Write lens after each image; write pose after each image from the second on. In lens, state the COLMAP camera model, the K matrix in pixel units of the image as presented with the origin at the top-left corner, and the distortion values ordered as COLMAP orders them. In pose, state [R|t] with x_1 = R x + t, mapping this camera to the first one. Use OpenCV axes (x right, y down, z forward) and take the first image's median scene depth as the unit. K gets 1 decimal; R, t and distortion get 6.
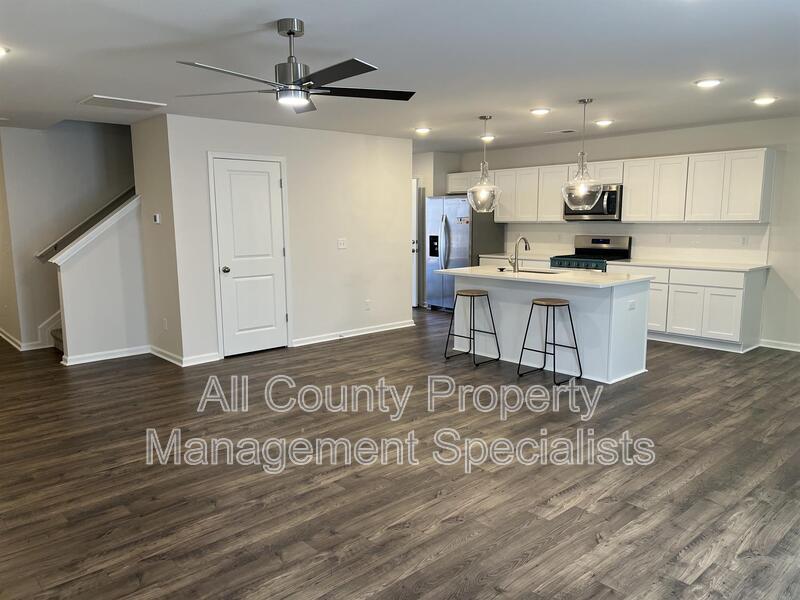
lens RADIAL K [[600.4, 0, 402.6], [0, 600.4, 300.7], [0, 0, 1]] dist [0.007577, 0.001693]
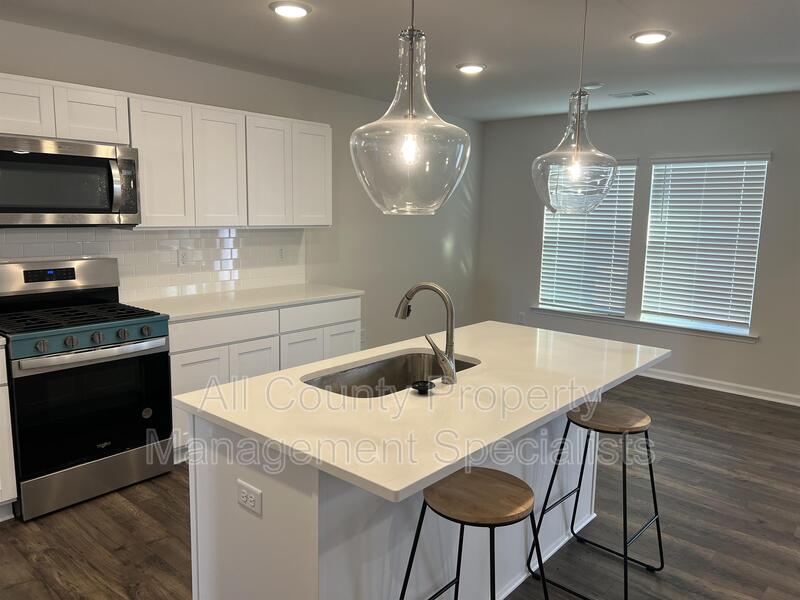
lens RADIAL K [[600.4, 0, 399.8], [0, 600.4, 300.1], [0, 0, 1]] dist [0.007577, 0.001693]
pose [[-0.114084, -0.144440, 0.982915, -0.148700], [0.113577, 0.980992, 0.157340, -0.148941], [-0.986958, 0.129587, -0.095510, 0.995090]]
